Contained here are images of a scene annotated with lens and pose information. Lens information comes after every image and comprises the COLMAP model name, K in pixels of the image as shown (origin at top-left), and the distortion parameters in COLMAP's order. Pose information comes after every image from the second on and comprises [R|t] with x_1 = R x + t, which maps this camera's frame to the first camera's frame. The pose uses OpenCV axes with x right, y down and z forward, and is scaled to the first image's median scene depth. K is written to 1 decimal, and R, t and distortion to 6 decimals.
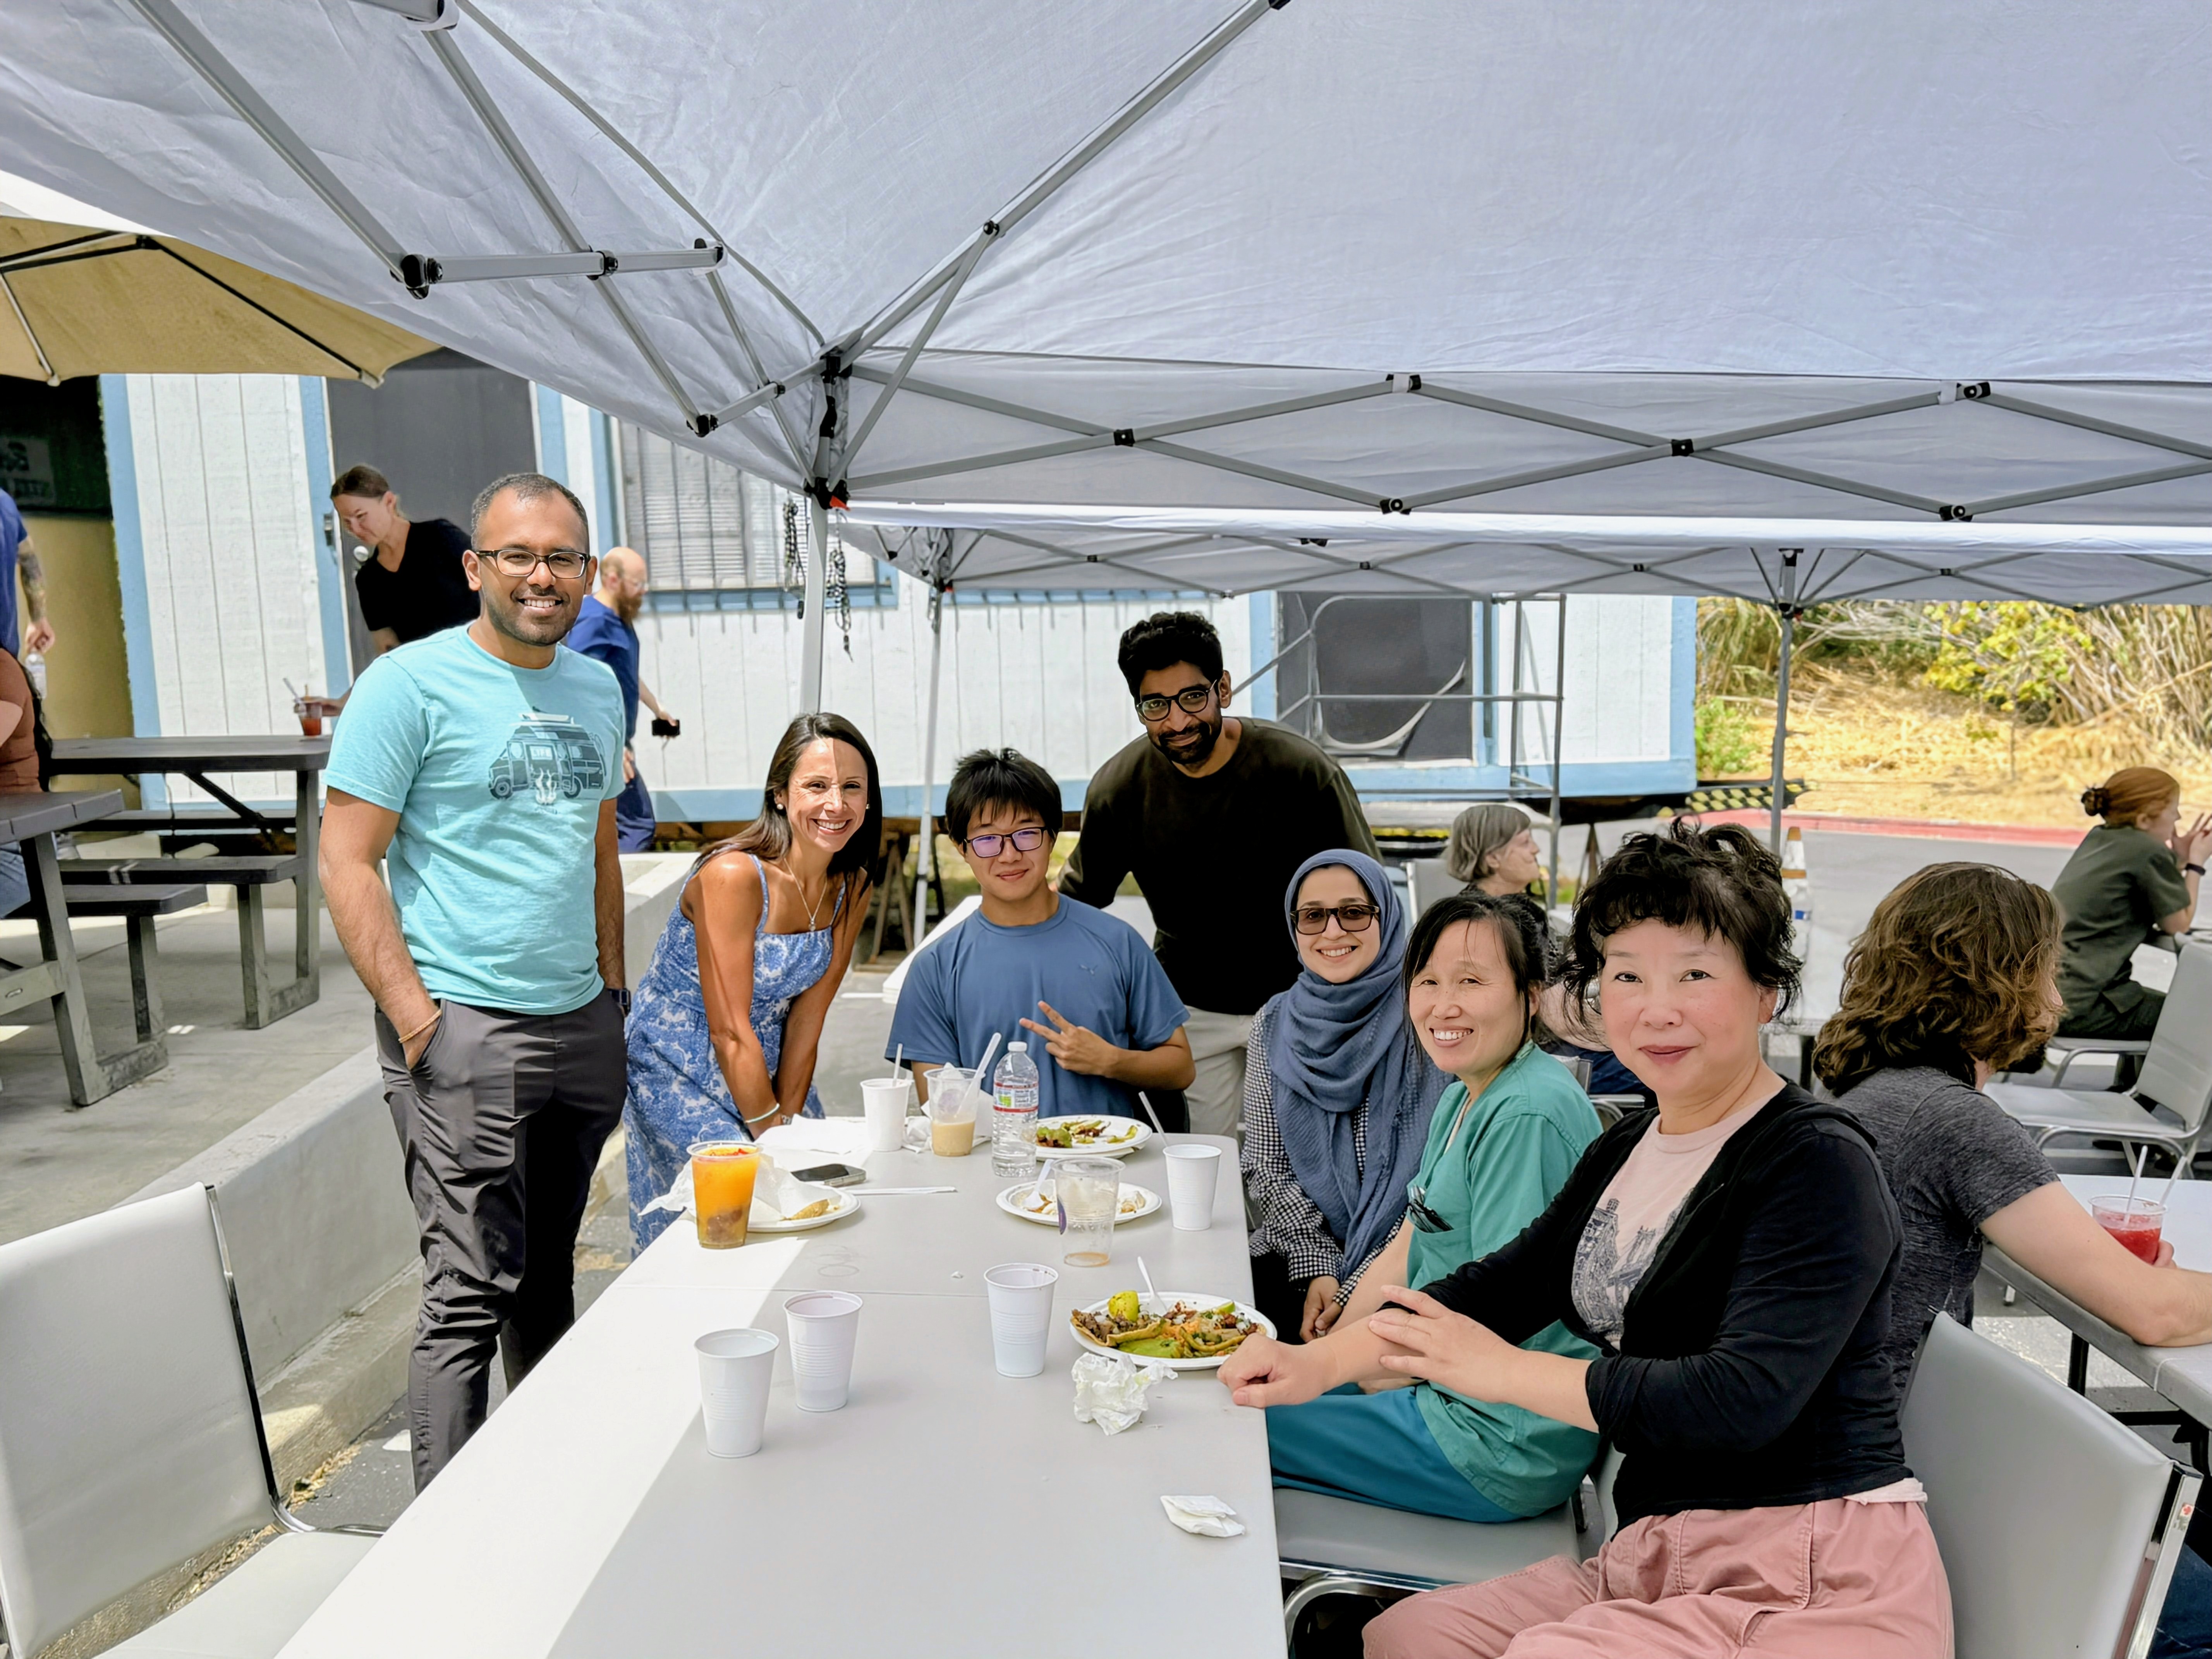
lens RADIAL K [[2016.2, 0, 1098.5], [0, 2016.2, 813.3], [0, 0, 1]] dist [0.017634, 0.000000]
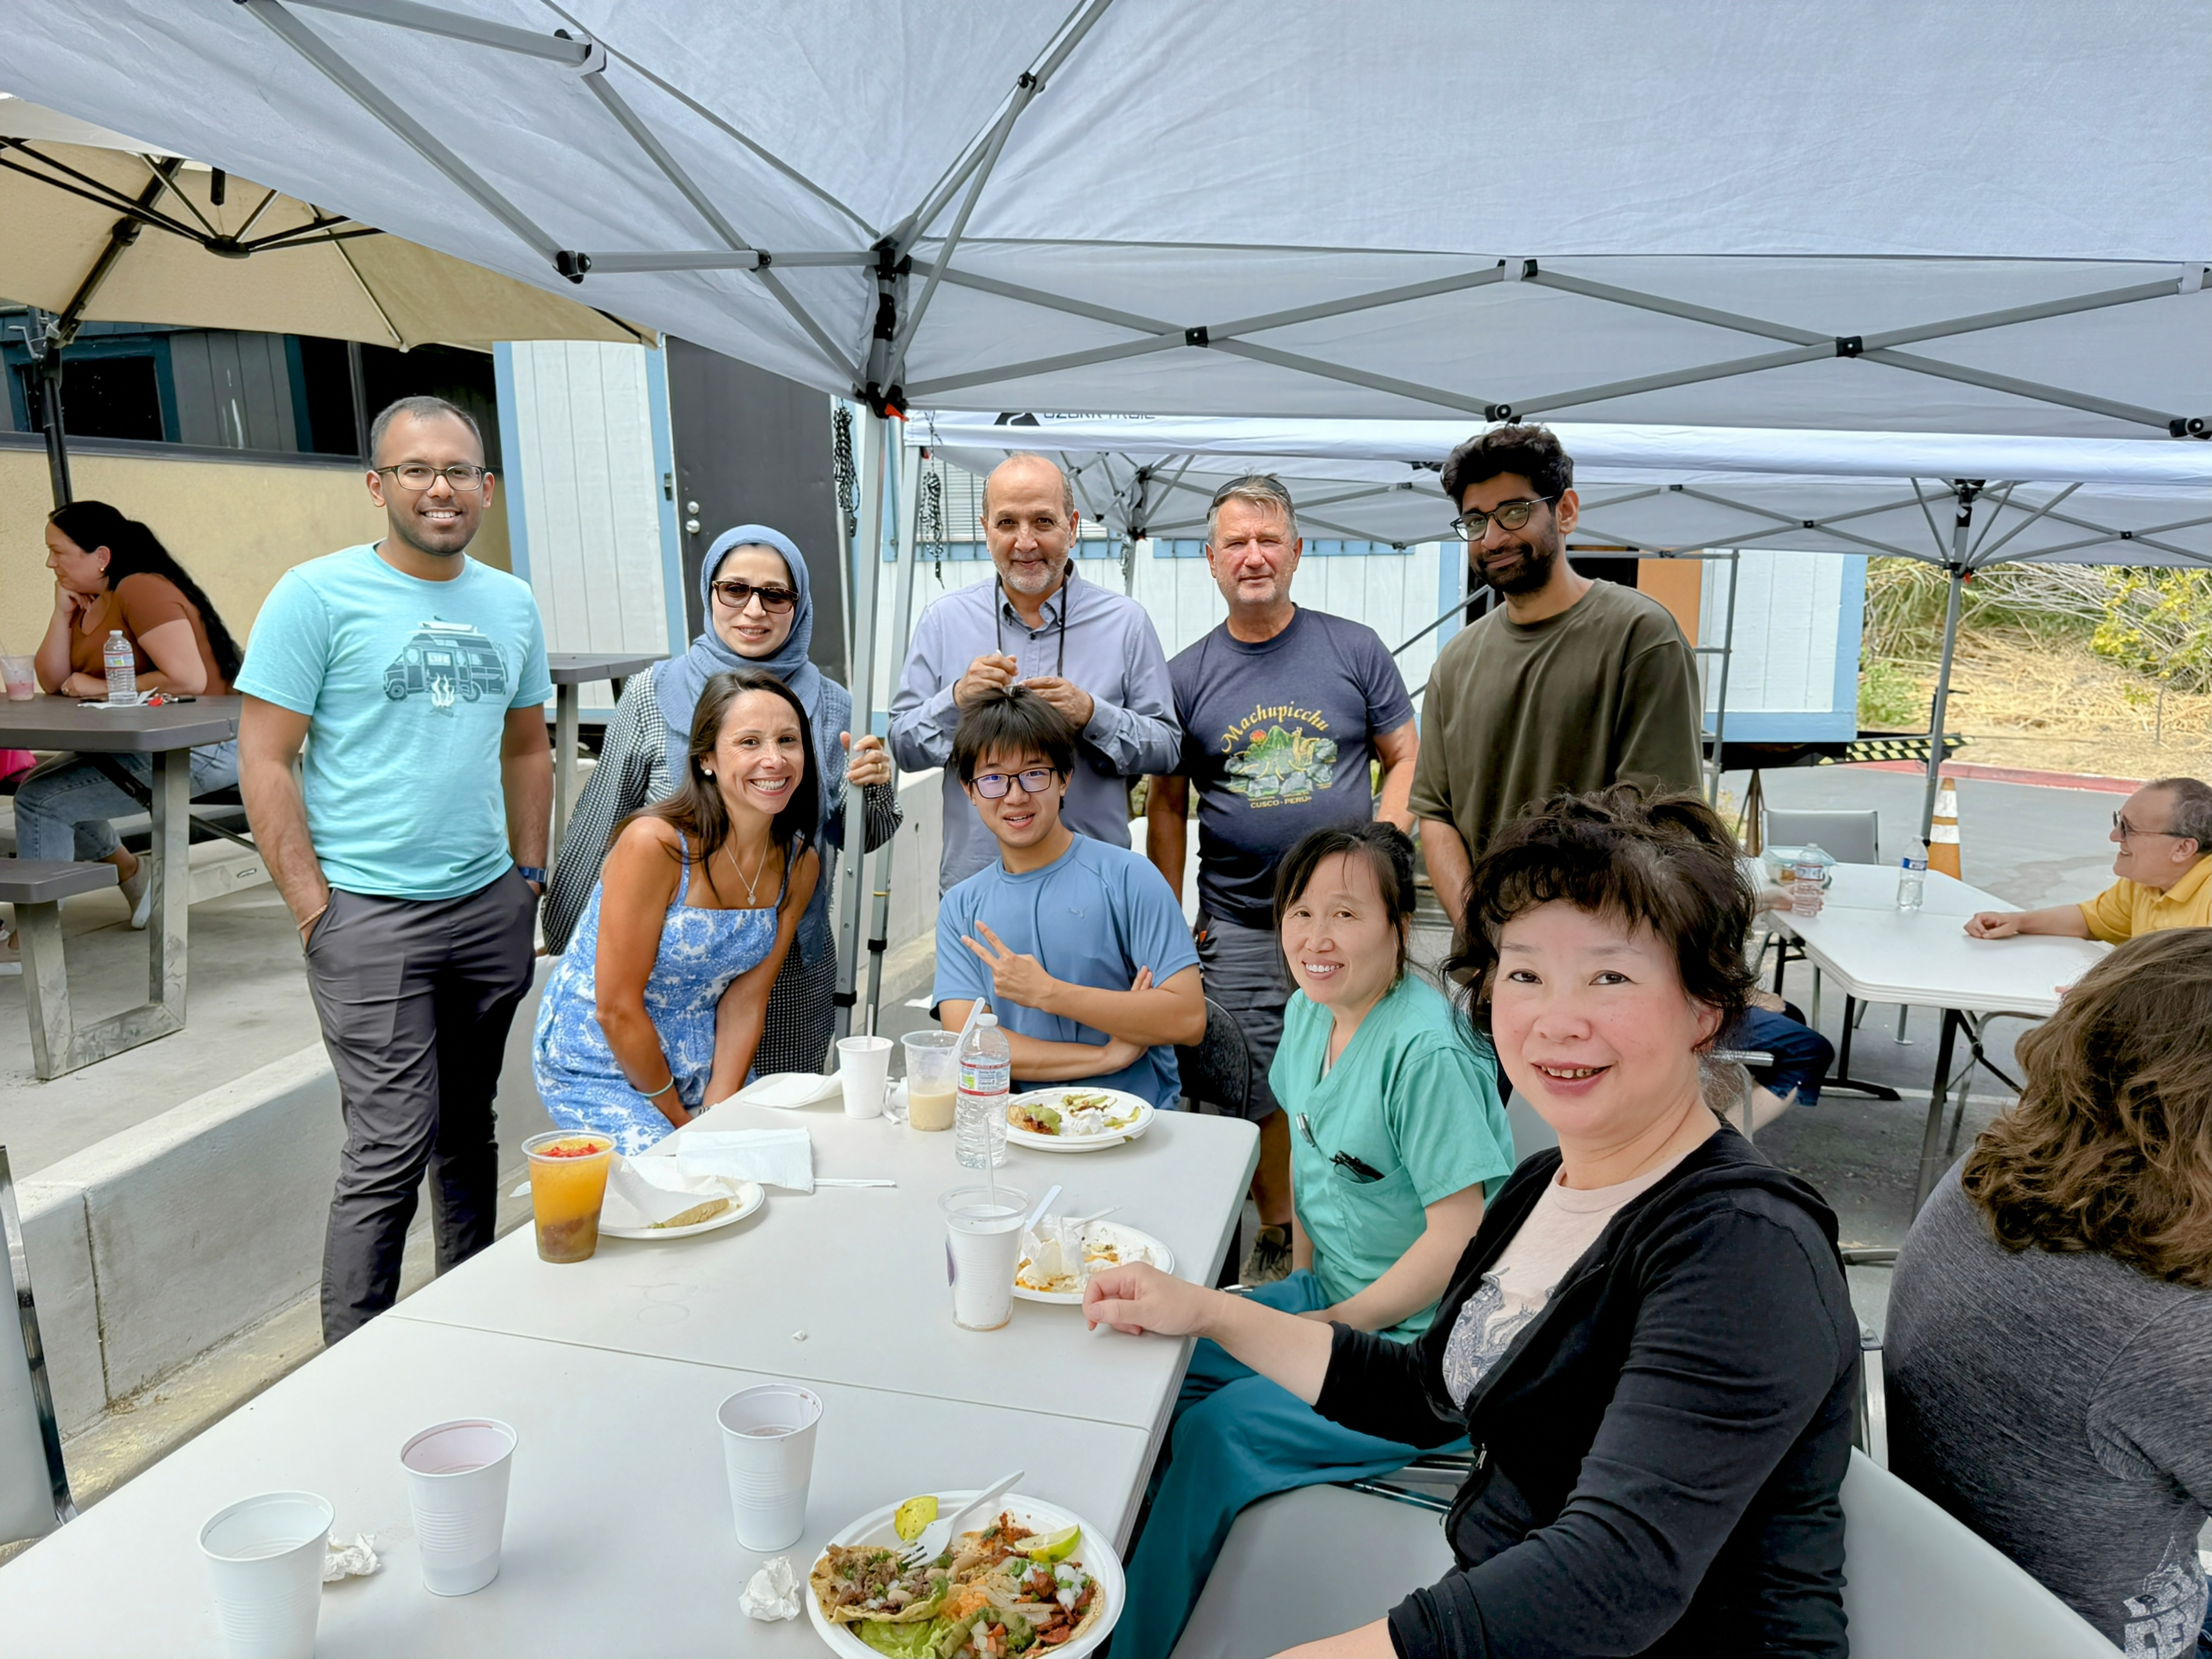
lens RADIAL K [[1536.0, 0, 1119.4], [0, 1536.0, 852.6], [0, 0, 1]] dist [-0.027893, 0.013197]
pose [[0.985872, 0.046856, -0.160812, 0.098471], [-0.034290, 0.996201, 0.080046, -0.009520], [0.163952, -0.073401, 0.983734, 0.300882]]
